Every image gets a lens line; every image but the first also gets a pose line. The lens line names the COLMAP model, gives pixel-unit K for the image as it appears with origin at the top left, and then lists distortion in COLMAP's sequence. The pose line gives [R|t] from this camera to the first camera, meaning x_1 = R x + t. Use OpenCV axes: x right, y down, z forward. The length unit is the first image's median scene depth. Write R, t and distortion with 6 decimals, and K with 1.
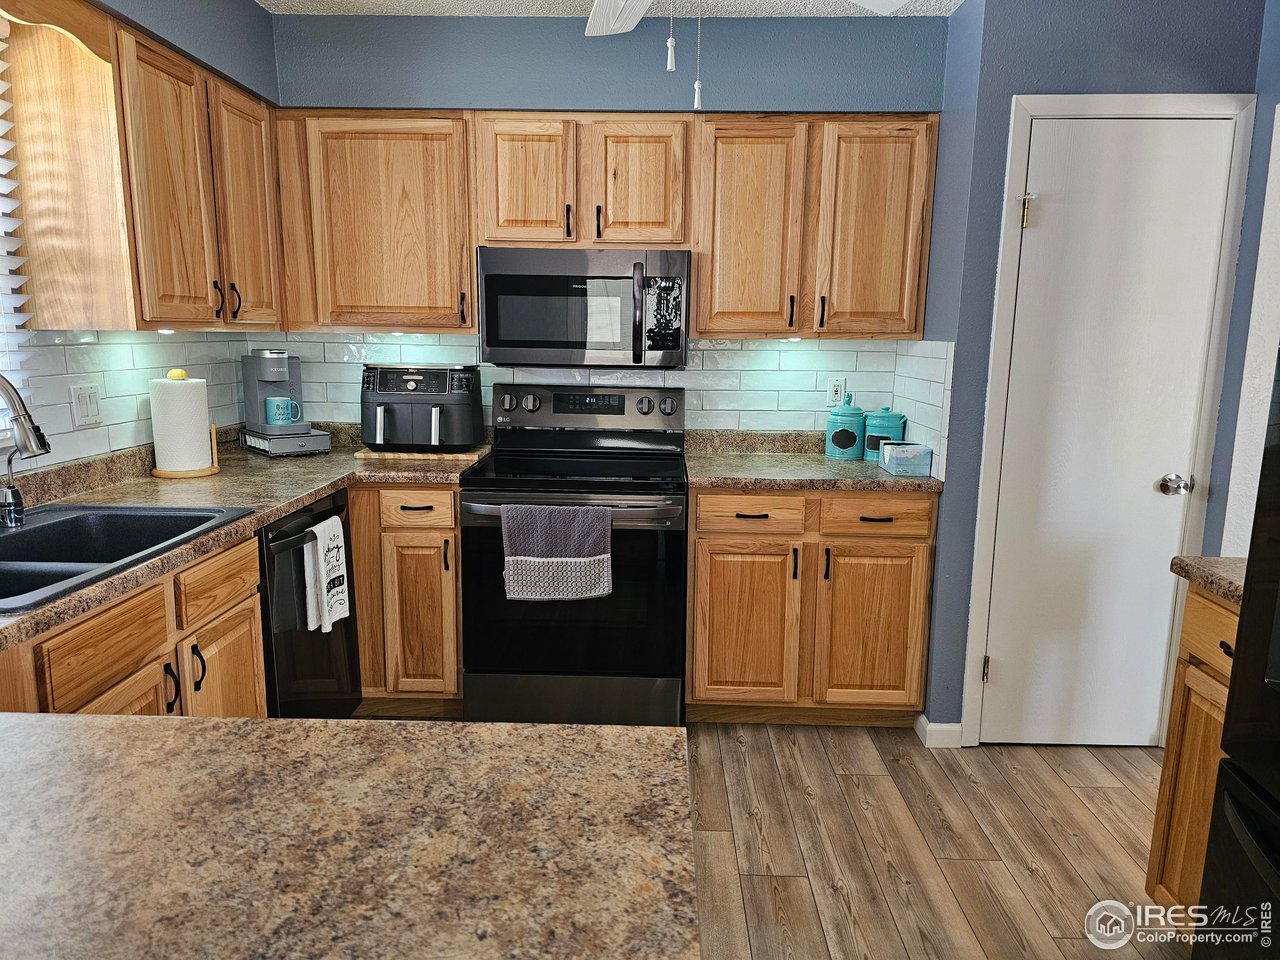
lens RADIAL K [[866.4, 0, 637.1], [0, 866.4, 482.5], [0, 0, 1]] dist [0.023811, -0.006919]
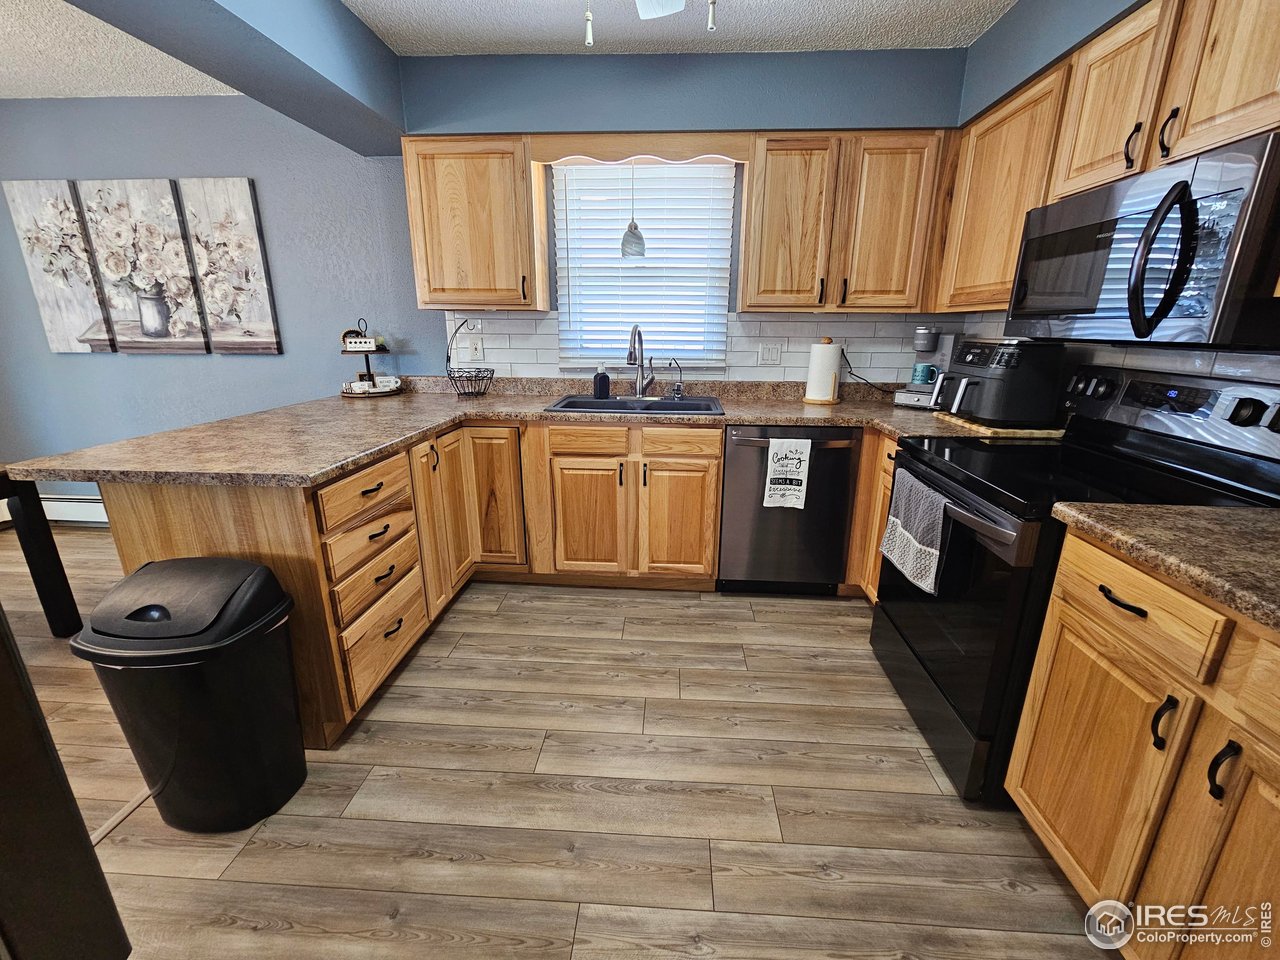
lens RADIAL K [[523.2, 0, 643.2], [0, 523.2, 475.4], [0, 0, 1]] dist [-0.001882, -0.000240]
pose [[-0.041791, 0.263962, -0.963627, 0.468155], [-0.178615, 0.946959, 0.267143, -0.079978], [0.983031, 0.183282, 0.007574, 0.658991]]
